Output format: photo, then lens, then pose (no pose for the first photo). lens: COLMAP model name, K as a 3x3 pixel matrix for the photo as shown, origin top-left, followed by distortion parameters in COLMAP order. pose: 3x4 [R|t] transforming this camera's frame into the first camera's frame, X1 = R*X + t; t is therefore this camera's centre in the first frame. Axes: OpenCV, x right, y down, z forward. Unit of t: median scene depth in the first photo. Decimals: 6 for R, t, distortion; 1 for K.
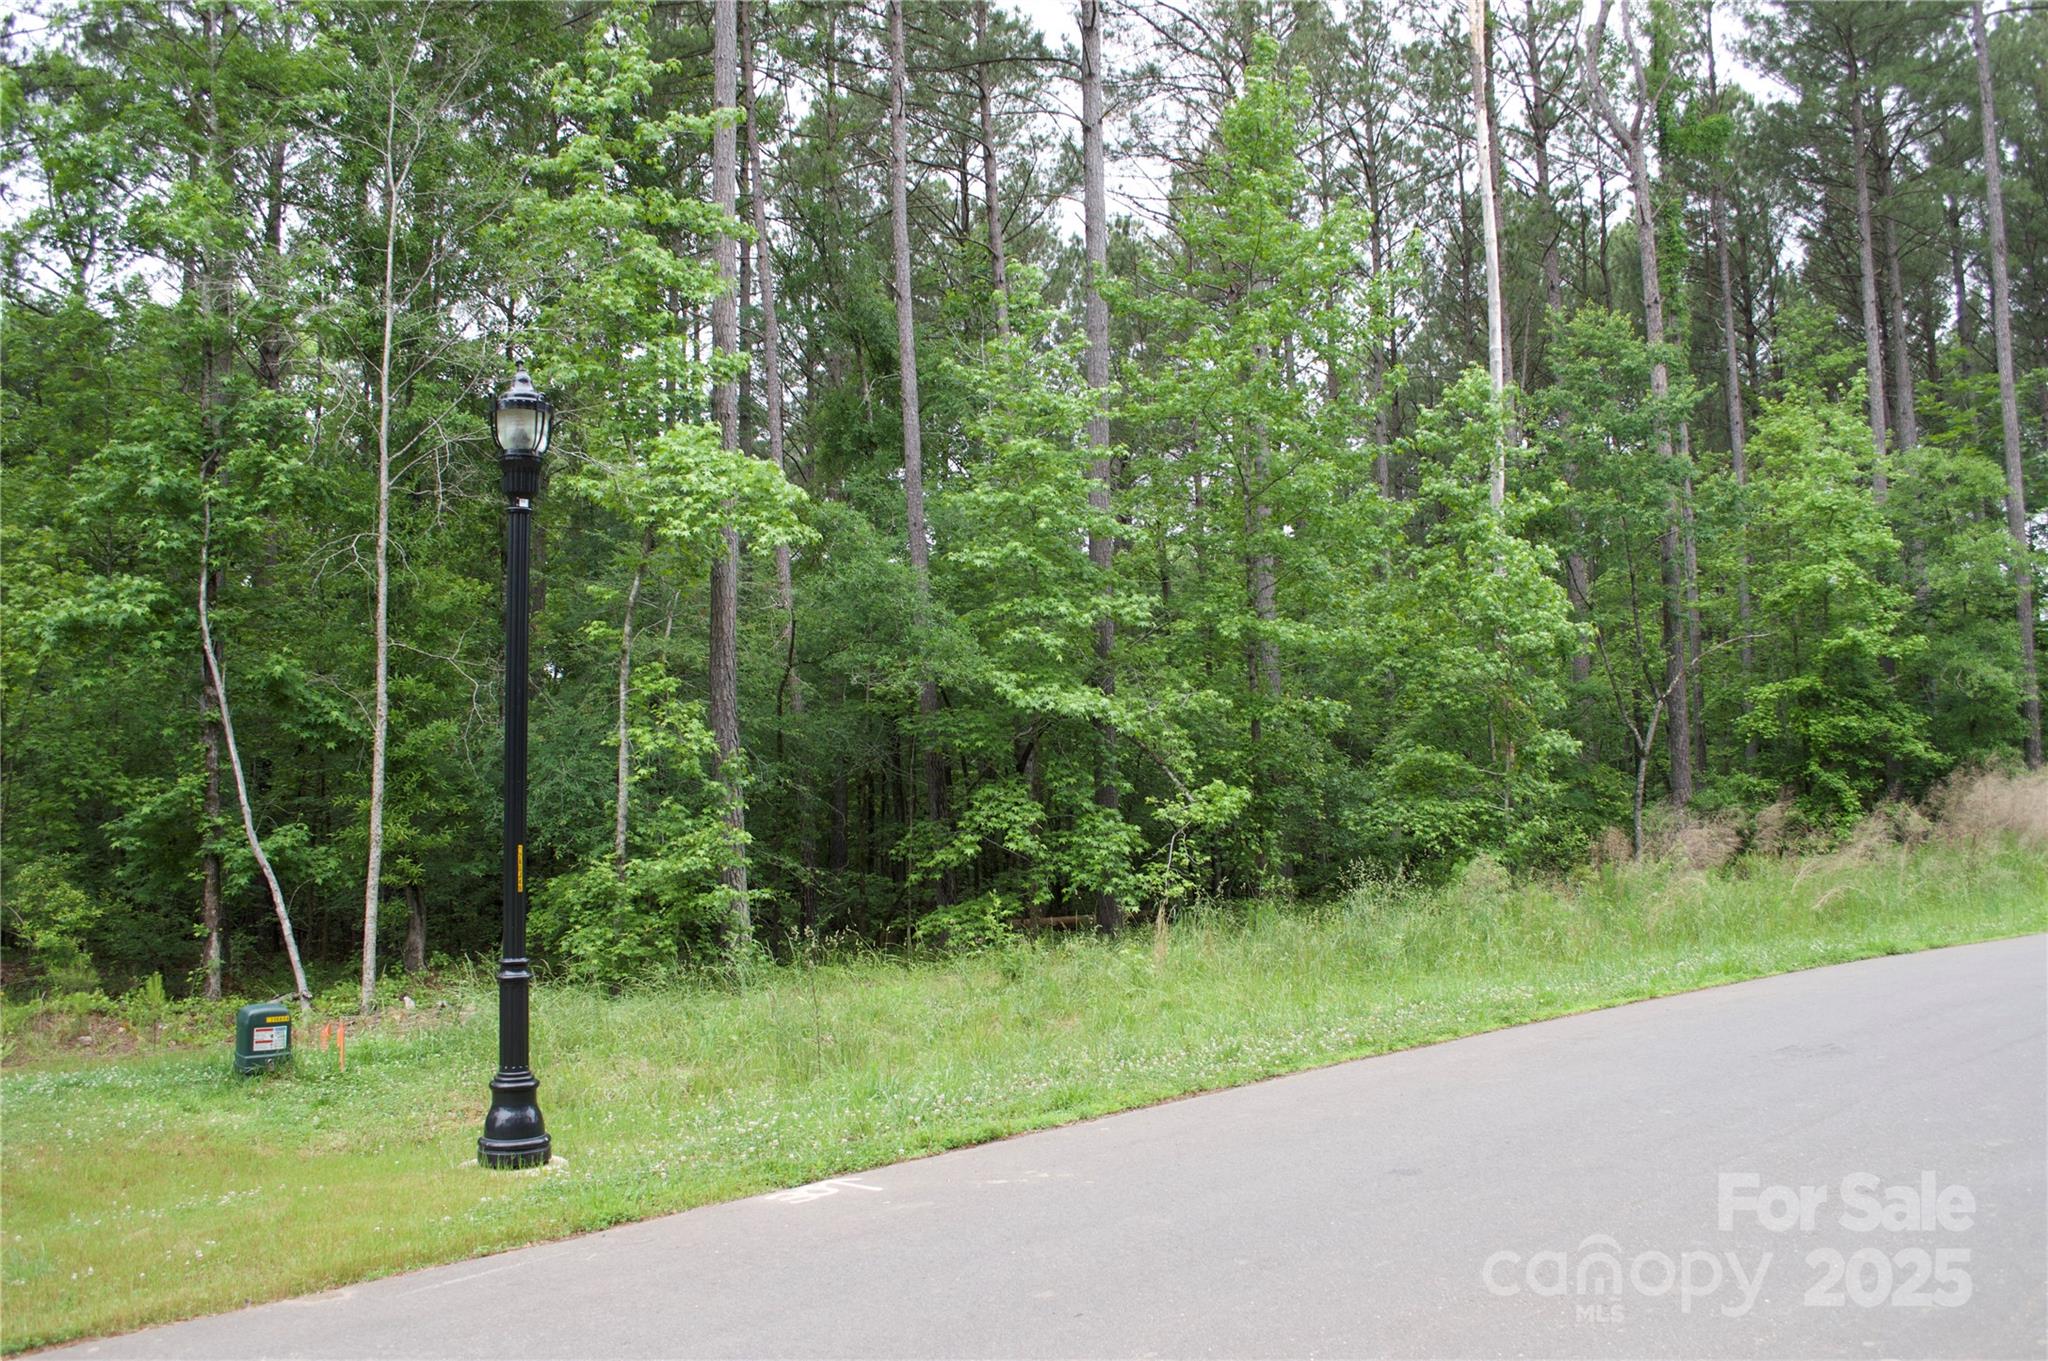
lens RADIAL K [[1635.2, 0, 1013.0], [0, 1635.2, 685.4], [0, 0, 1]] dist [-0.083421, 0.007908]
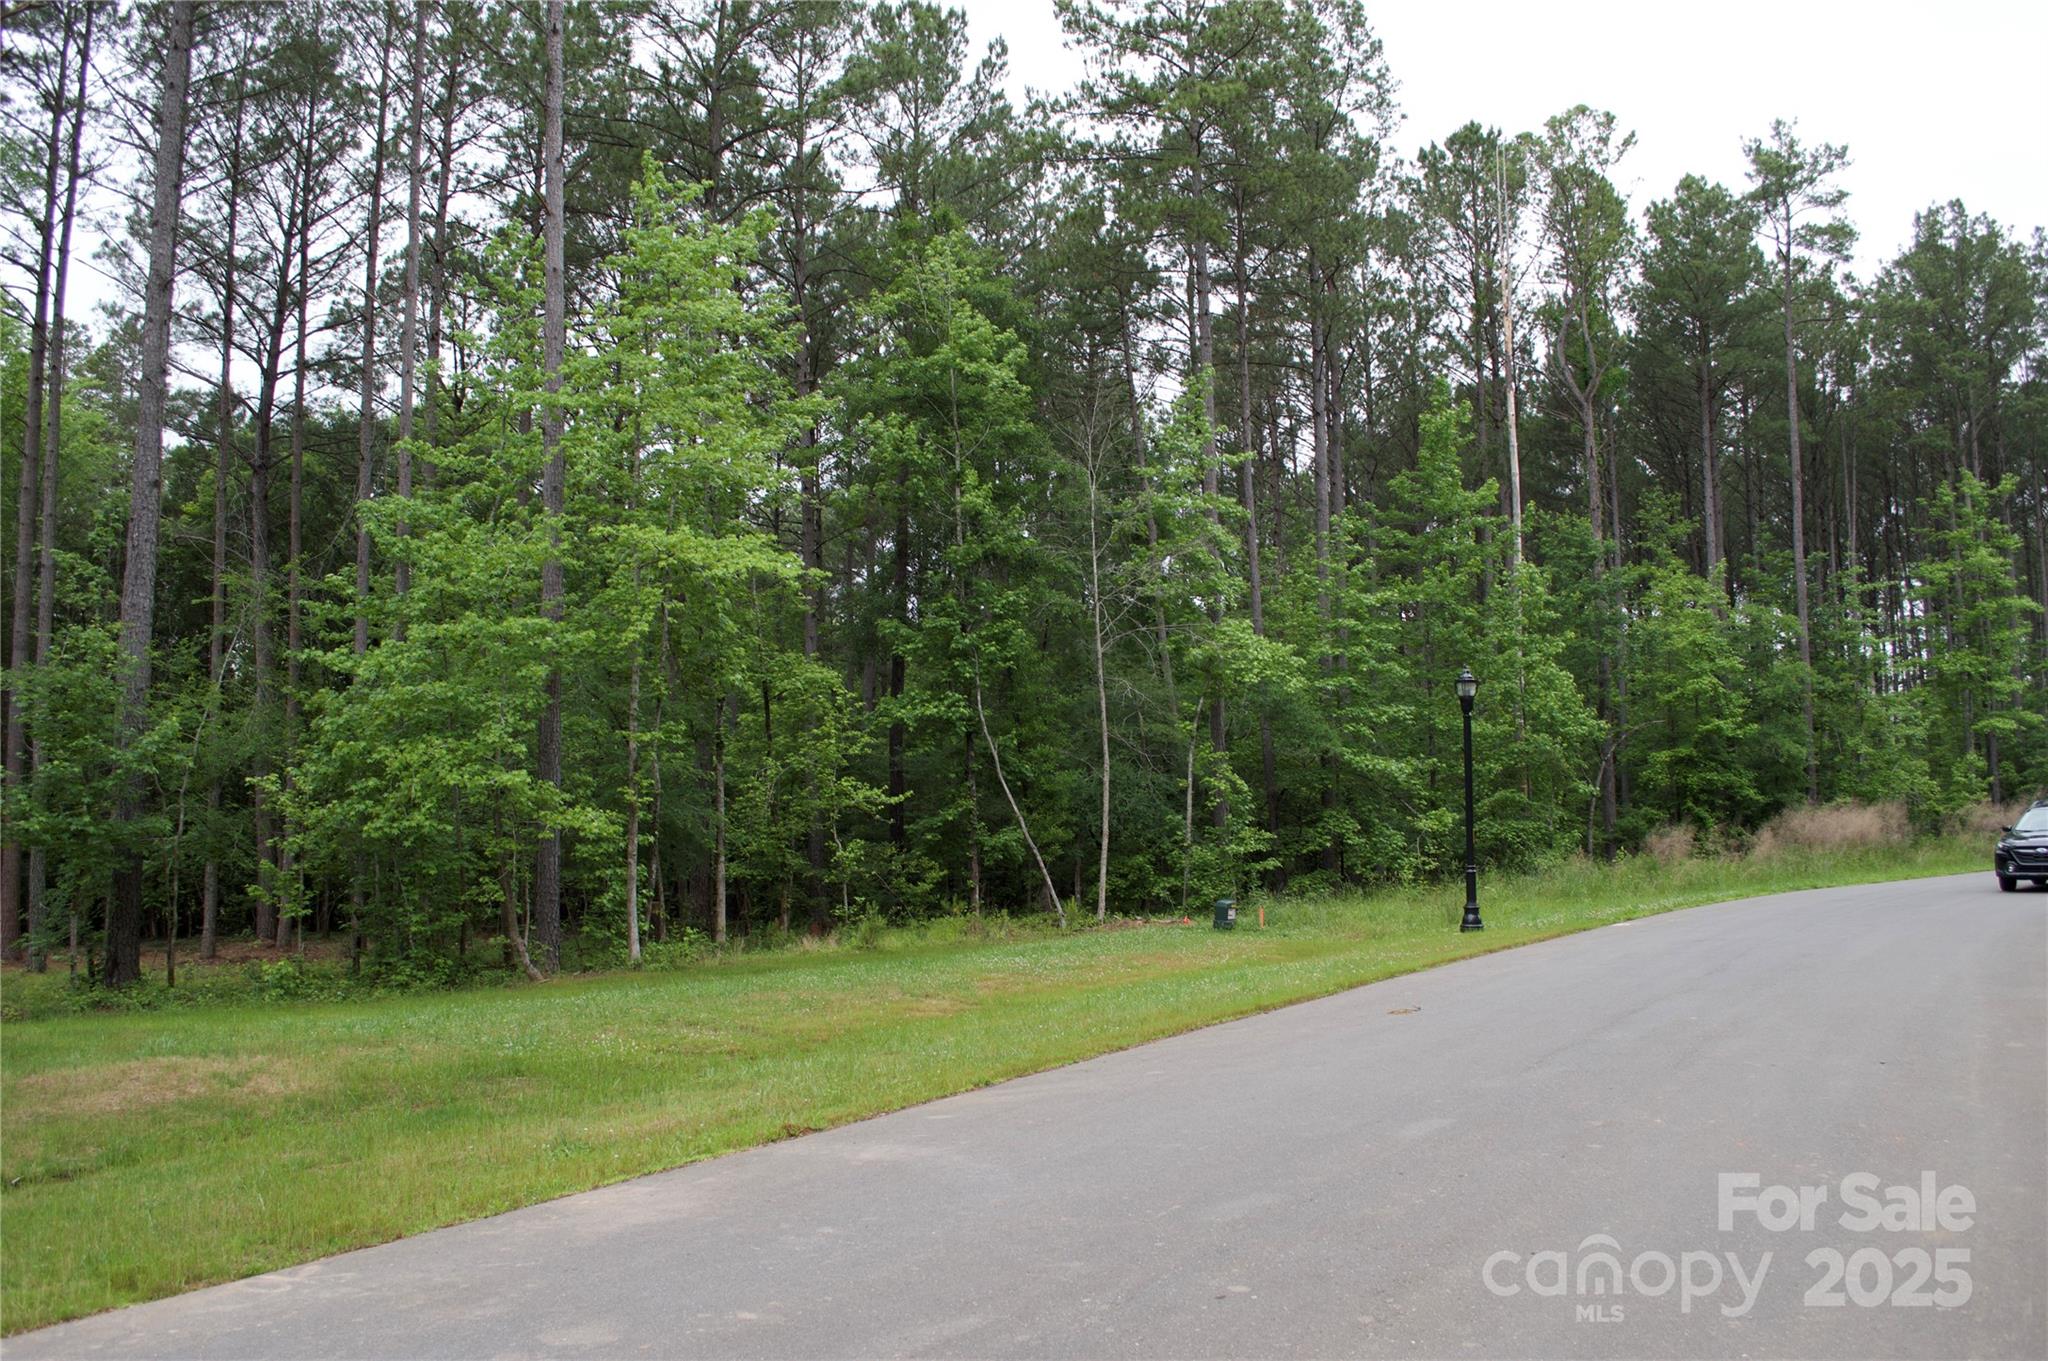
lens RADIAL K [[1635.2, 0, 1013.0], [0, 1635.2, 685.4], [0, 0, 1]] dist [-0.083421, 0.007908]
pose [[0.986489, 0.025520, 0.161830, -0.555240], [-0.023185, 0.999598, -0.016304, -0.032847], [-0.162181, 0.012332, 0.986684, -0.623996]]
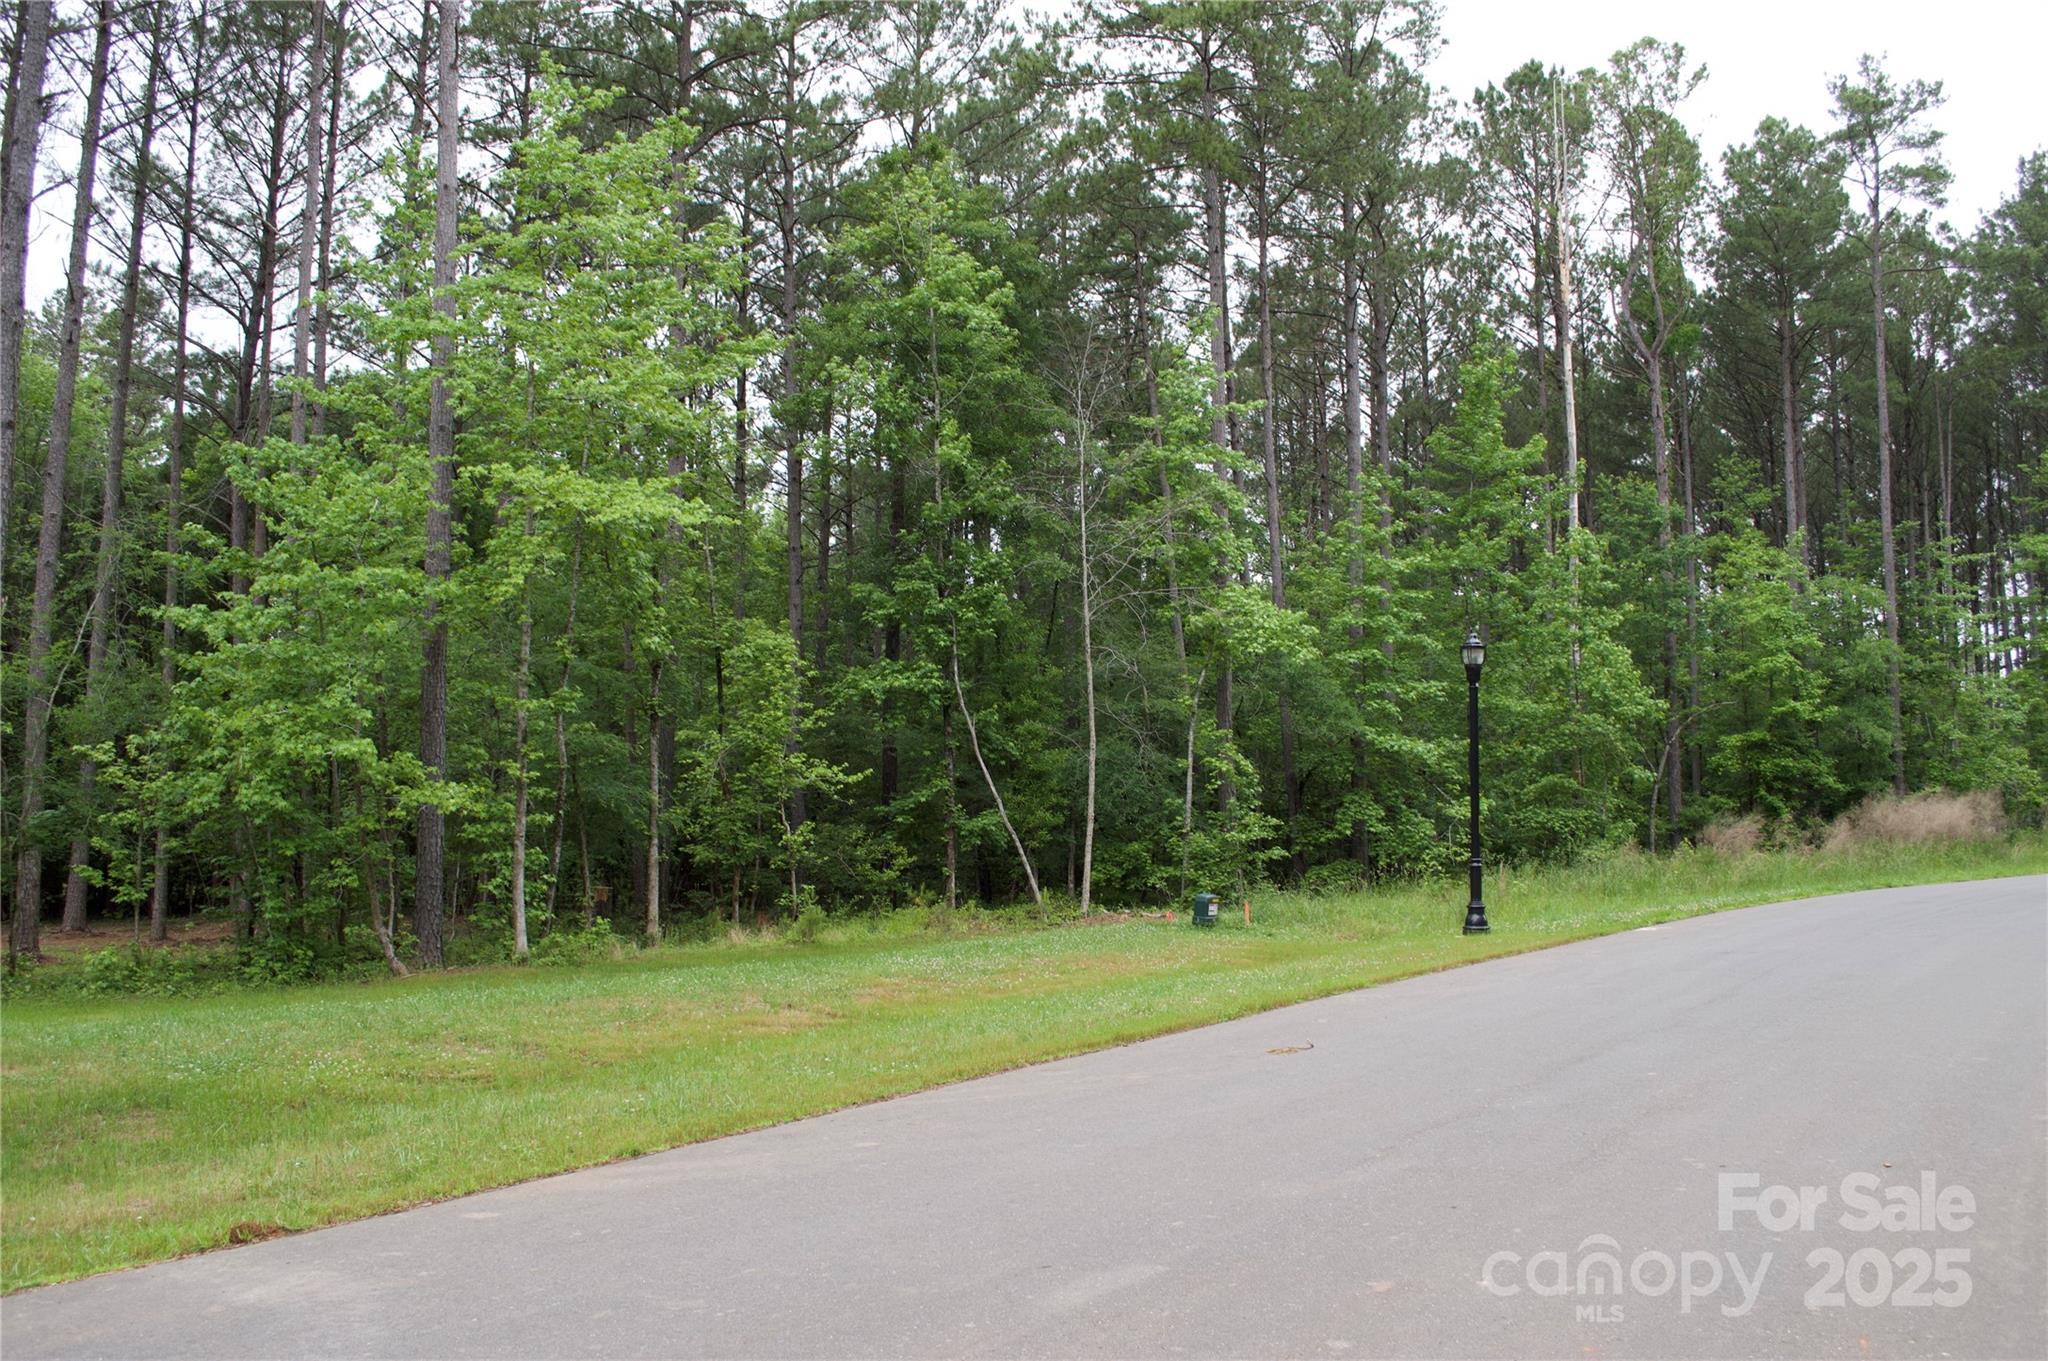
lens RADIAL K [[1635.2, 0, 1013.0], [0, 1635.2, 685.4], [0, 0, 1]] dist [-0.083421, 0.007908]
pose [[0.993574, 0.028974, 0.109415, -0.455857], [-0.028573, 0.999578, -0.005229, -0.025907], [-0.109520, 0.002069, 0.993982, -0.519746]]
